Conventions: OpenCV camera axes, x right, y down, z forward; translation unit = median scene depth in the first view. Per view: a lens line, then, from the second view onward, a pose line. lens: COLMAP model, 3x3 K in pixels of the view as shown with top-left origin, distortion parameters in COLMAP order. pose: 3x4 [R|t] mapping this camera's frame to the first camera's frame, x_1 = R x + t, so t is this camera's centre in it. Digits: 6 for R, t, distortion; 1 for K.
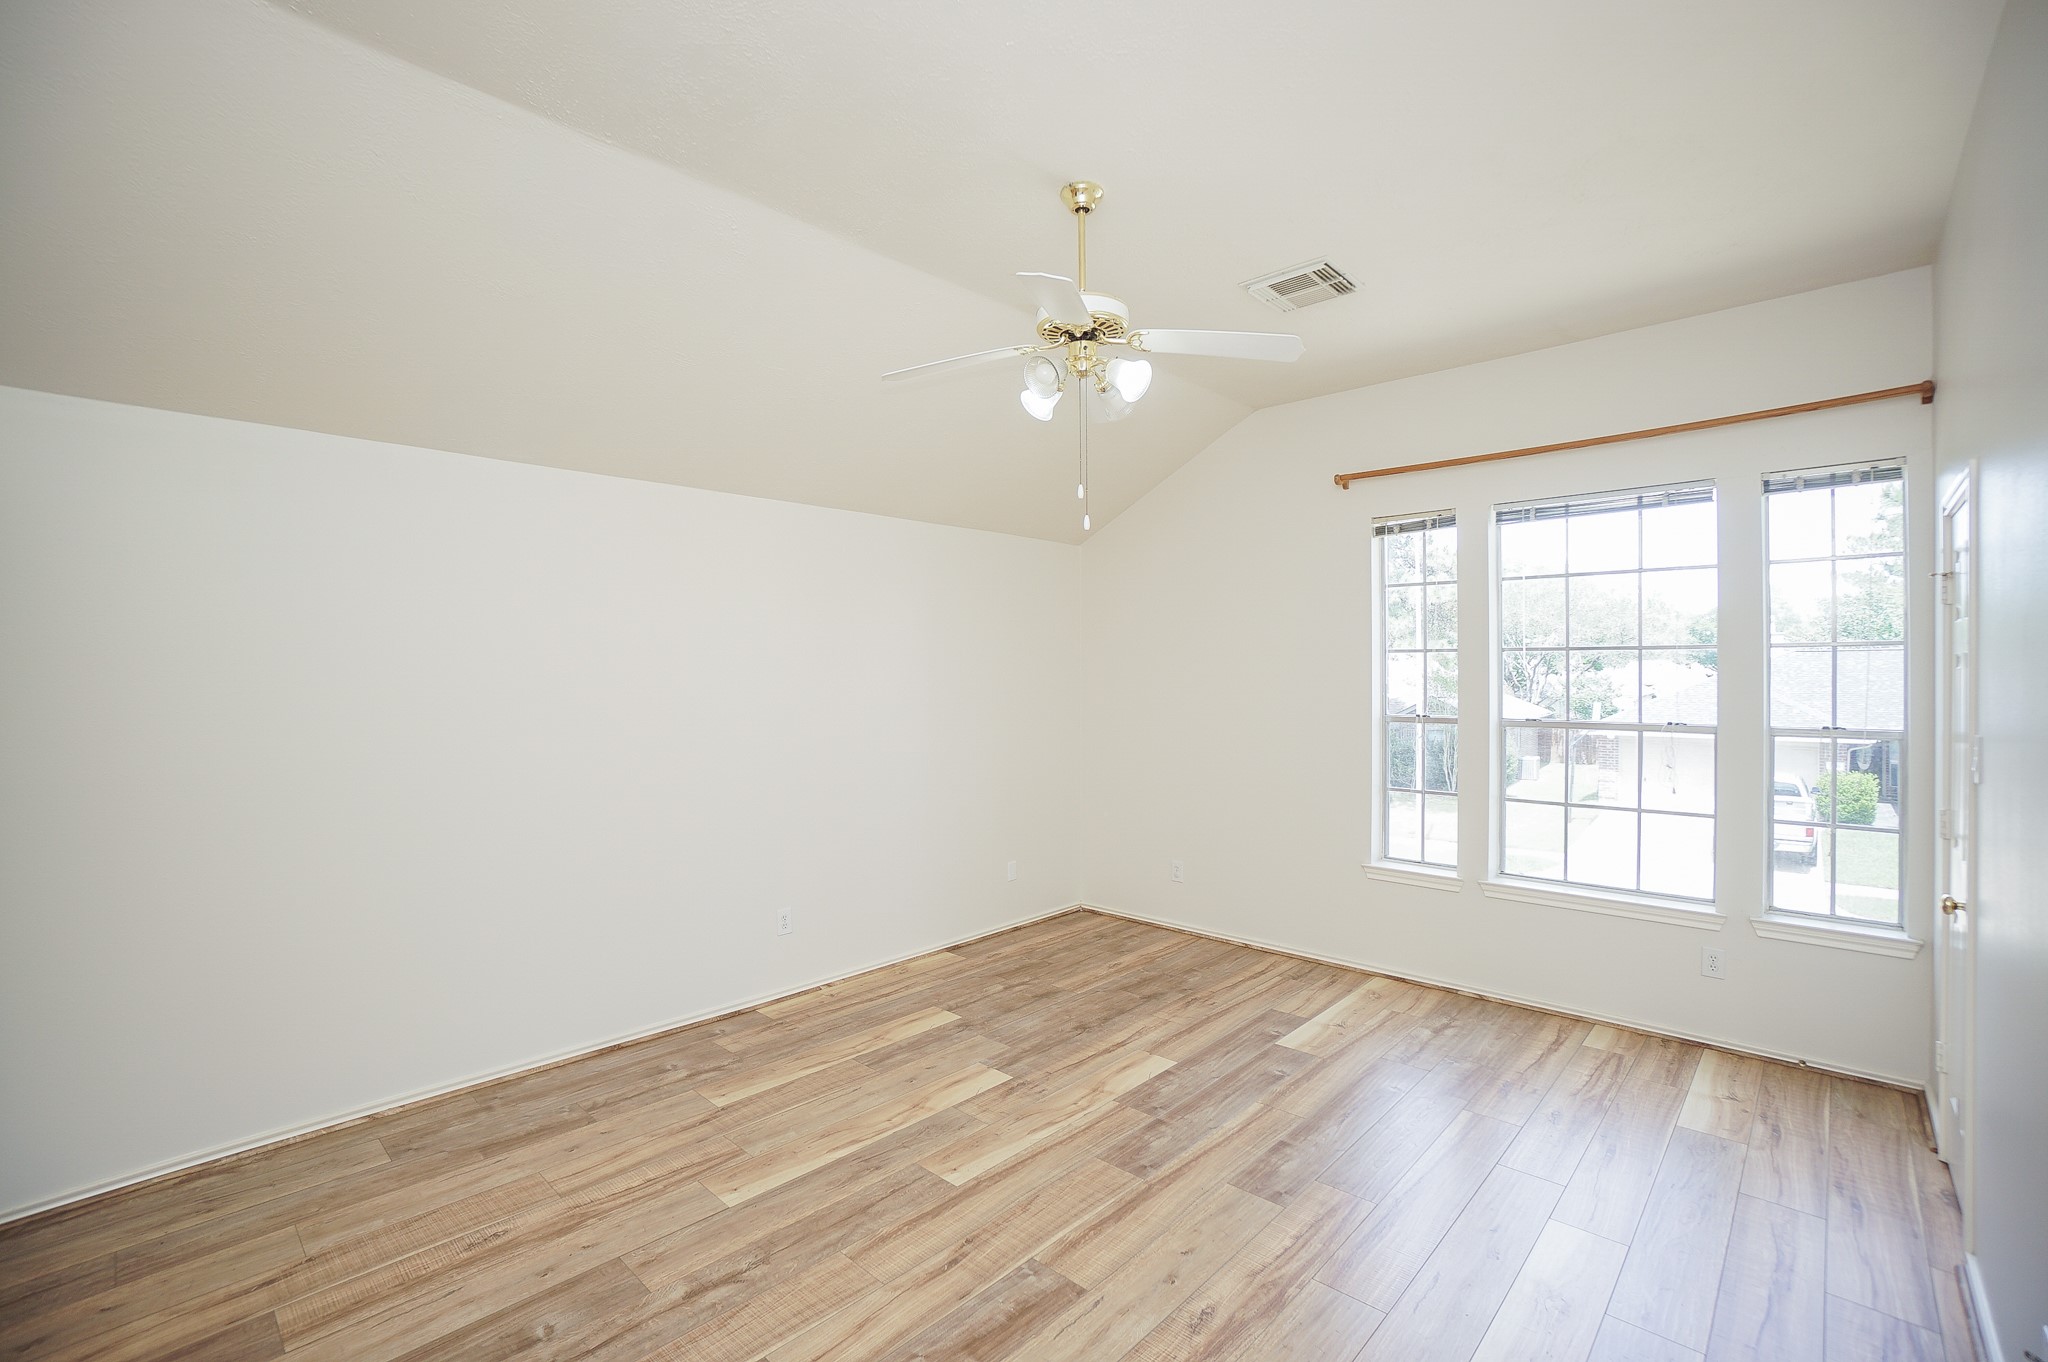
lens RADIAL K [[902.0, 0, 978.6], [0, 902.0, 678.1], [0, 0, 1]] dist [-0.067544, 0.022875]
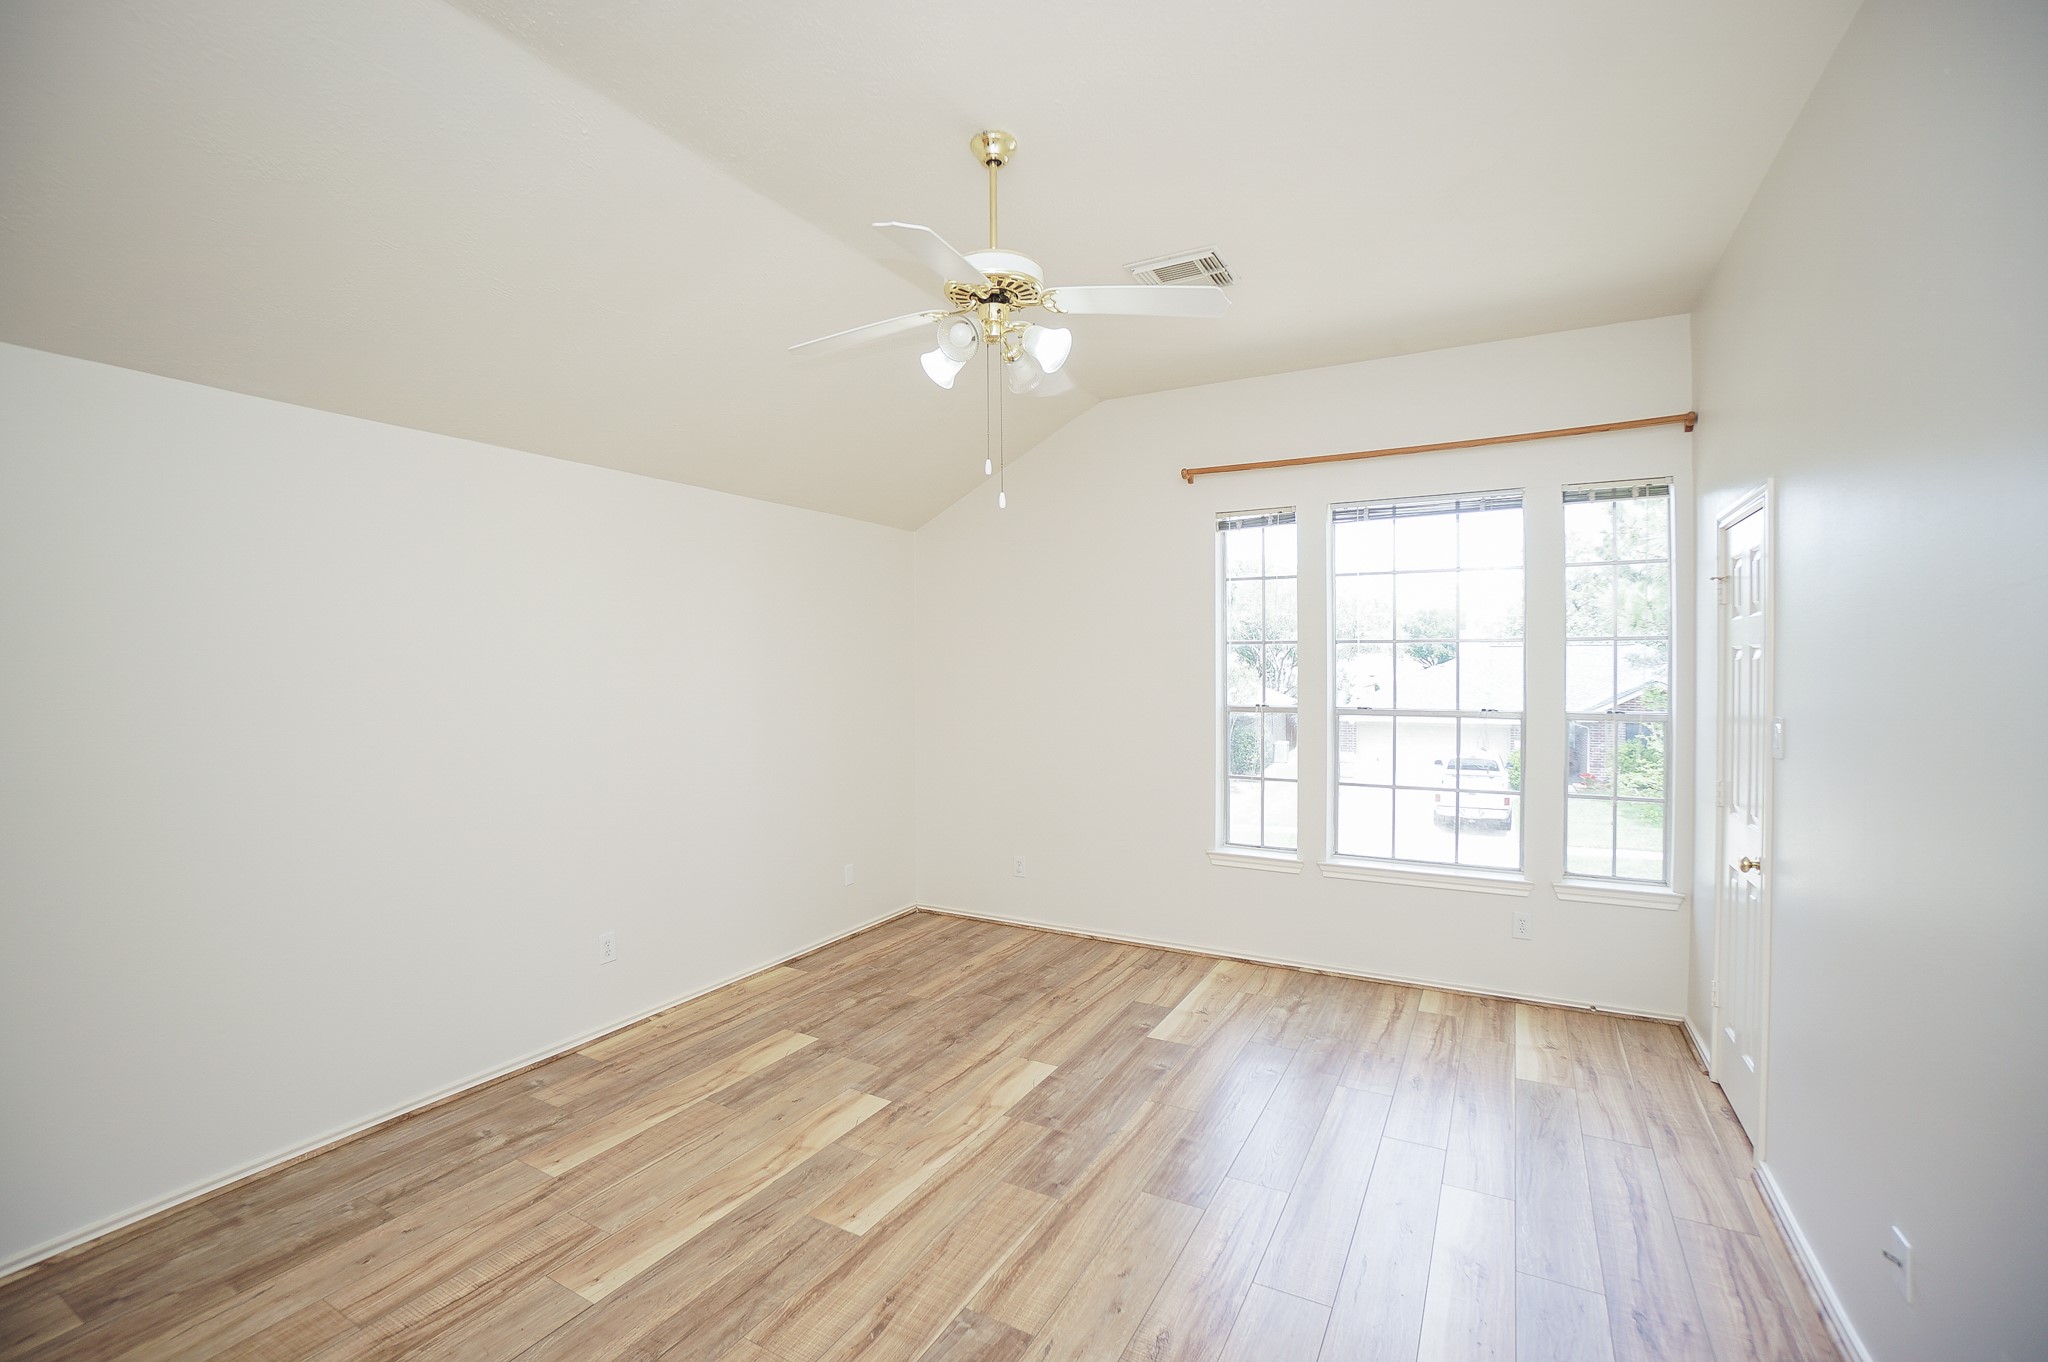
lens RADIAL K [[915.5, 0, 1005.9], [0, 915.5, 673.6], [0, 0, 1]] dist [-0.067967, 0.024597]
pose [[0.967354, -0.002605, 0.253416, -0.089327], [0.001758, 0.999992, 0.003569, 0.001553], [-0.253424, -0.003007, 0.967351, 0.072058]]
